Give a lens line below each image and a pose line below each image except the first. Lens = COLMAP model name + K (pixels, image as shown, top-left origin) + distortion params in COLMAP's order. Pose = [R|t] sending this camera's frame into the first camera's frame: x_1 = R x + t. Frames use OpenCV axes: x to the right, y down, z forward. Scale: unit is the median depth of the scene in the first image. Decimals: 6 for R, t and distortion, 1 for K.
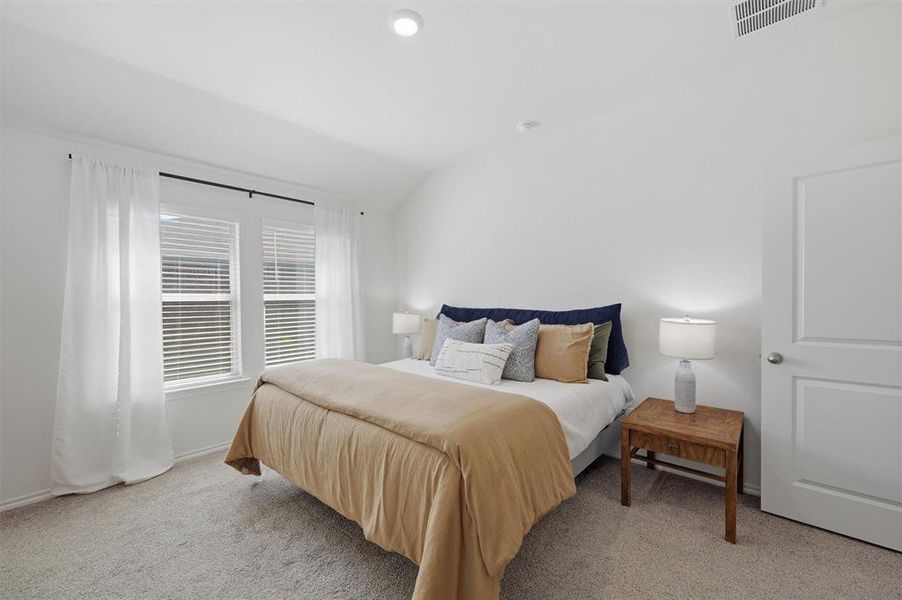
lens RADIAL K [[376.0, 0, 451.5], [0, 376.0, 301.5], [0, 0, 1]] dist [-0.000751, -0.000341]
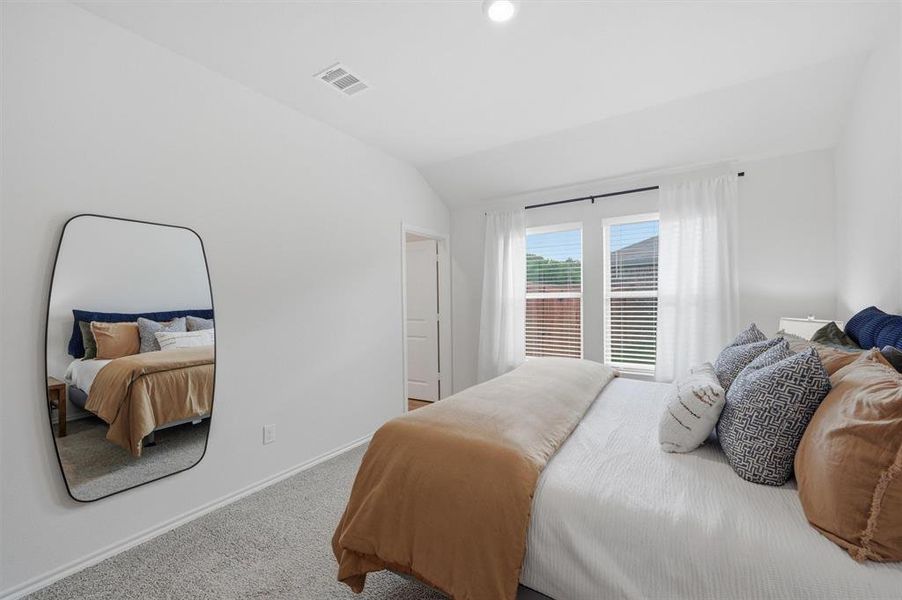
lens RADIAL K [[364.7, 0, 450.9], [0, 364.7, 297.2], [0, 0, 1]] dist [-0.000169, 0.000127]
pose [[0.147461, 0.001313, -0.989067, 0.437639], [0.001374, 0.999998, 0.001532, -0.007170], [0.989067, -0.001585, 0.147459, 0.430338]]
